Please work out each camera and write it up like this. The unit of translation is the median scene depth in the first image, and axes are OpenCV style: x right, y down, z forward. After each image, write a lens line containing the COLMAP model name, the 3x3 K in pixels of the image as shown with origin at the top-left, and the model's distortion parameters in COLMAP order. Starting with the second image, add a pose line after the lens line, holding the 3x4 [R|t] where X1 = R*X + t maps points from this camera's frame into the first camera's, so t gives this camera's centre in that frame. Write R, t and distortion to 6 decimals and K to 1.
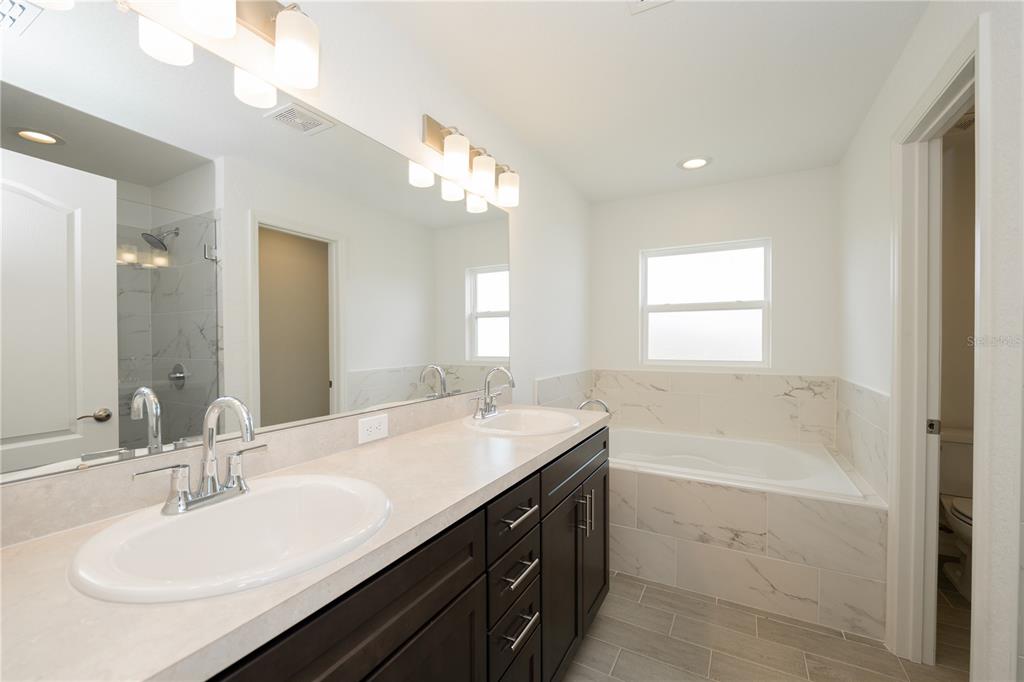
lens RADIAL K [[423.8, 0, 509.2], [0, 423.8, 341.6], [0, 0, 1]] dist [0.000148, -0.000075]
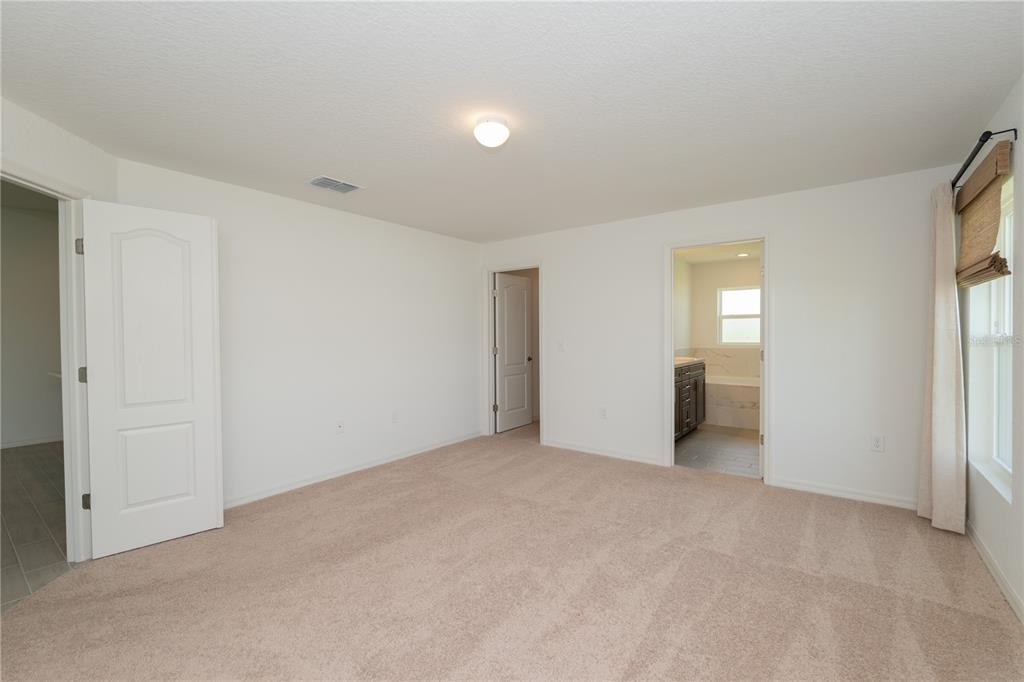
lens RADIAL K [[436.9, 0, 512.8], [0, 436.9, 340.1], [0, 0, 1]] dist [-0.001588, -0.000127]
pose [[0.989169, -0.001416, -0.146771, -0.359159], [0.002147, 0.999986, 0.004819, 0.020000], [0.146762, -0.005082, 0.989159, -1.225357]]
